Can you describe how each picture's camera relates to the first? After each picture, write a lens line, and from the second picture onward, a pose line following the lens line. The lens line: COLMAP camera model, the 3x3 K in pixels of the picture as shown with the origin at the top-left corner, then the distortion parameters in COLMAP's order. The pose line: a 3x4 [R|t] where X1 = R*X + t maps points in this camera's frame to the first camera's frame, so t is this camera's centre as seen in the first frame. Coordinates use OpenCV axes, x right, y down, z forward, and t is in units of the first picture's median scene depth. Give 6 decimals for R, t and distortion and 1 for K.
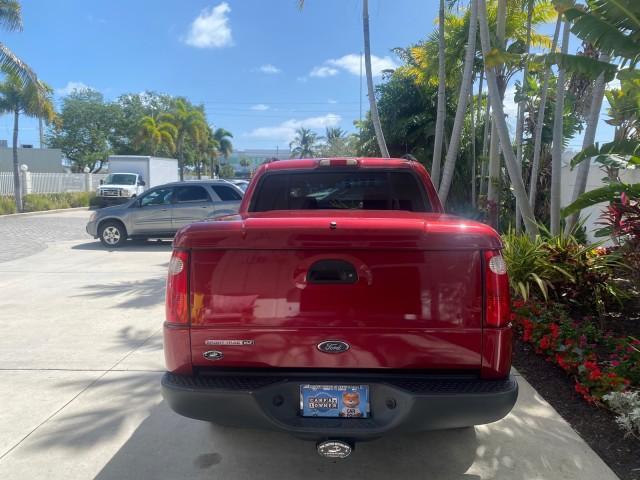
lens RADIAL K [[494.0, 0, 319.8], [0, 494.0, 236.8], [0, 0, 1]] dist [0.010093, -0.008291]
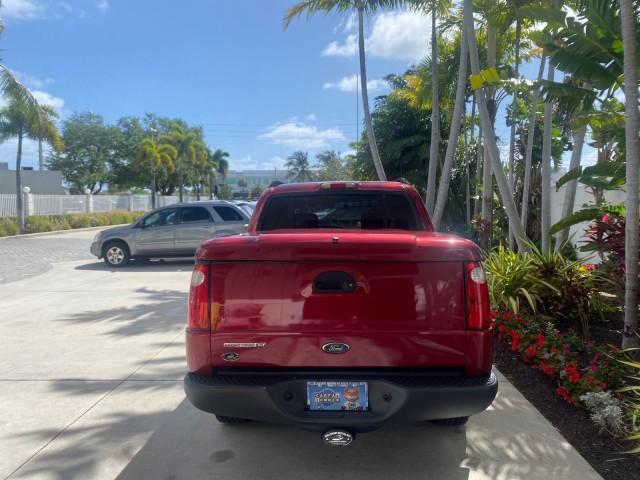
lens RADIAL K [[494.0, 0, 320.5], [0, 494.0, 239.2], [0, 0, 1]] dist [0.010093, -0.008291]
pose [[0.999965, -0.005666, 0.006096, -0.002533], [0.005878, 0.999359, -0.035313, 0.001945], [-0.005892, 0.035348, 0.999358, -0.026681]]
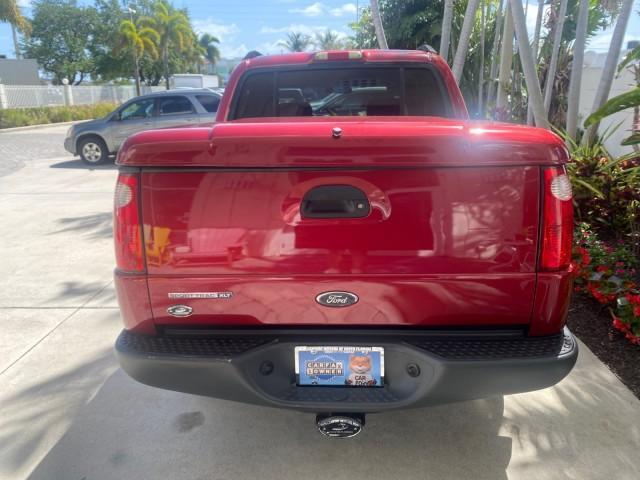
lens RADIAL K [[494.0, 0, 318.2], [0, 494.0, 239.9], [0, 0, 1]] dist [0.010093, -0.008291]
pose [[0.999875, -0.015144, 0.004620, -0.000710], [0.014083, 0.984001, 0.177604, -0.000313], [-0.007235, -0.177517, 0.984091, 0.048001]]
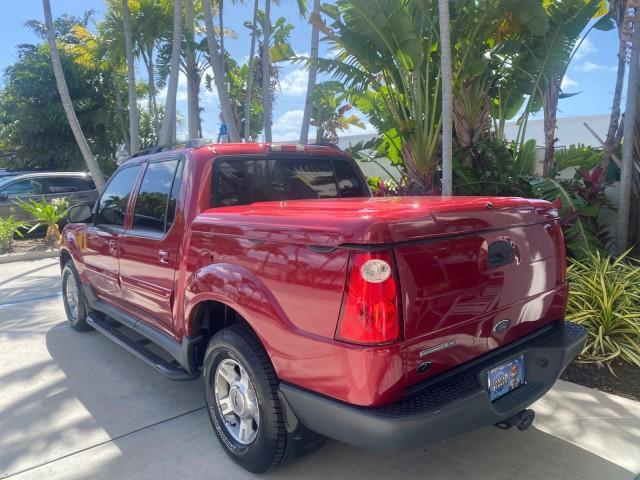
lens RADIAL K [[494.0, 0, 320.1], [0, 494.0, 236.5], [0, 0, 1]] dist [0.010093, -0.008291]
pose [[0.725091, -0.094801, 0.682097, -0.166801], [0.086283, 0.995181, 0.046594, -0.008432], [-0.683226, 0.025068, 0.729776, 0.088181]]
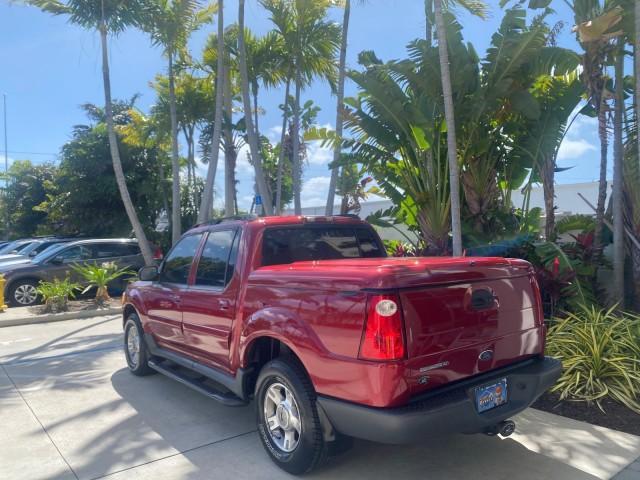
lens RADIAL K [[494.0, 0, 321.2], [0, 494.0, 236.6], [0, 0, 1]] dist [0.010093, -0.008291]
pose [[0.756522, -0.011667, 0.653864, -0.213626], [0.089482, 0.992284, -0.085825, -0.004597], [-0.647818, 0.123437, 0.751728, 0.040473]]
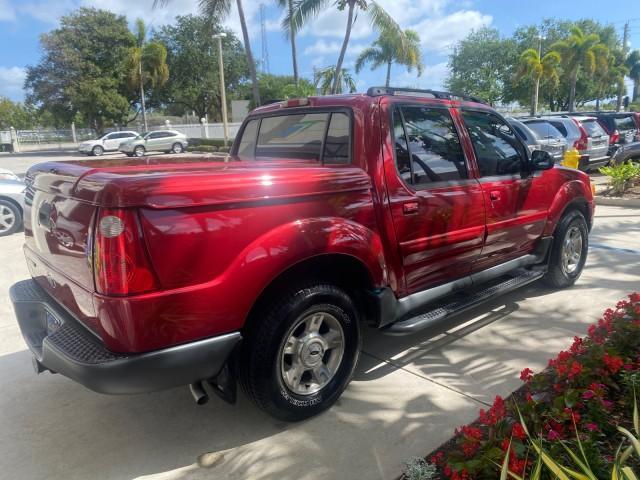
lens RADIAL K [[494.0, 0, 318.2], [0, 494.0, 239.7], [0, 0, 1]] dist [0.010093, -0.008291]
pose [[0.701576, 0.139284, -0.698850, 0.218035], [-0.051104, 0.988021, 0.145614, -0.010961], [0.710760, -0.066446, 0.700289, 0.116261]]
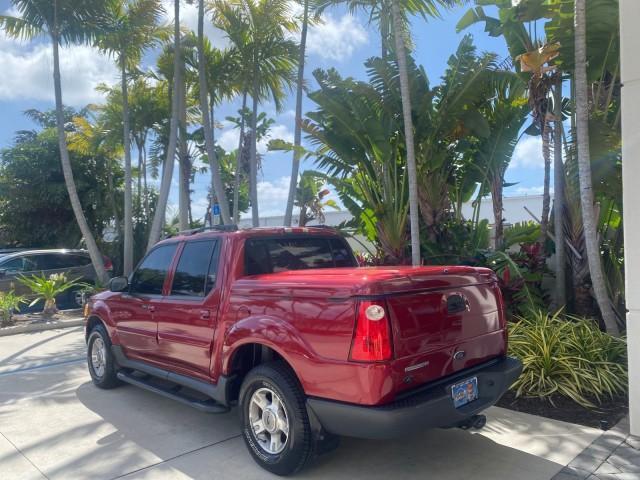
lens RADIAL K [[494.0, 0, 320.4], [0, 494.0, 236.2], [0, 0, 1]] dist [0.010093, -0.008291]
pose [[0.682229, 0.003022, 0.731132, -0.239401], [0.099394, 0.990325, -0.096839, -0.005476], [-0.724351, 0.138736, 0.675328, 0.043742]]
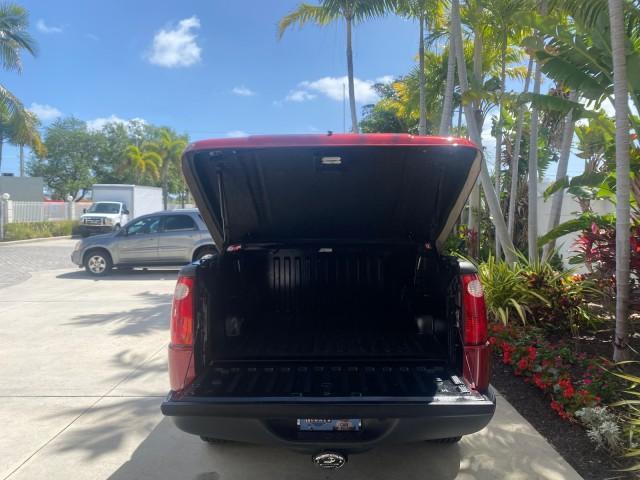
lens RADIAL K [[494.0, 0, 322.2], [0, 494.0, 240.1], [0, 0, 1]] dist [0.010093, -0.008291]
pose [[0.999277, -0.001560, 0.037986, -0.004446], [0.003483, 0.998713, -0.050602, 0.000566], [-0.037858, 0.050698, 0.997996, -0.017354]]
